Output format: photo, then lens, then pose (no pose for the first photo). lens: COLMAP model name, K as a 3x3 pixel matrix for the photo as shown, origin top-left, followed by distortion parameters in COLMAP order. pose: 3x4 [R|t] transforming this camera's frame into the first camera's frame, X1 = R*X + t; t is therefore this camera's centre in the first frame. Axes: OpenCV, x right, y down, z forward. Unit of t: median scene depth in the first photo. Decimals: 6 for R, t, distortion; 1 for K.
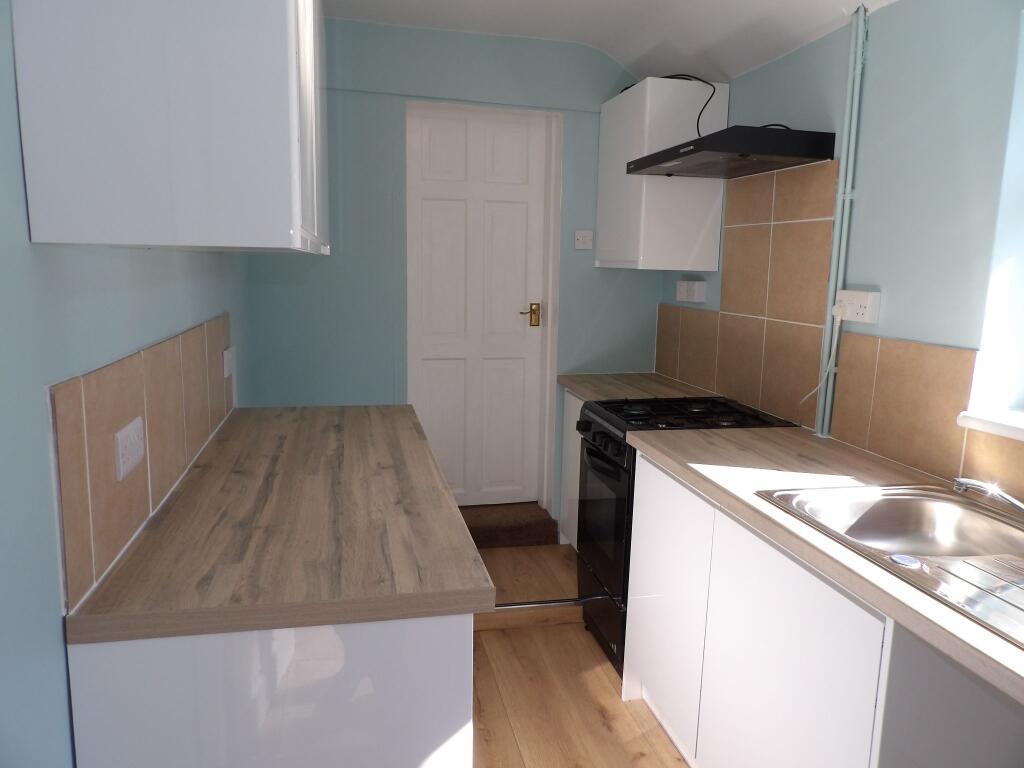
lens RADIAL K [[732.2, 0, 512.5], [0, 732.2, 385.3], [0, 0, 1]] dist [-0.012984, 0.000006]
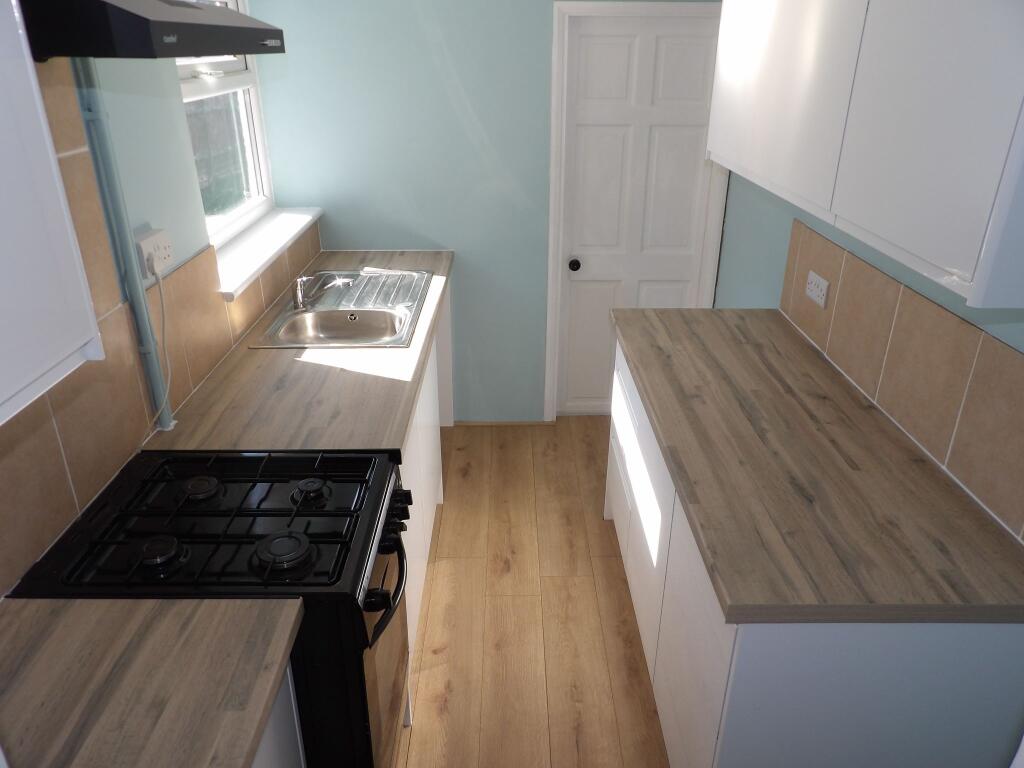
lens RADIAL K [[732.2, 0, 511.5], [0, 732.2, 380.3], [0, 0, 1]] dist [-0.012984, 0.000006]
pose [[-0.978081, -0.111010, 0.176166, -0.101123], [0.006838, 0.828455, 0.560013, -0.545637], [-0.208113, 0.548943, -0.809537, 2.028798]]
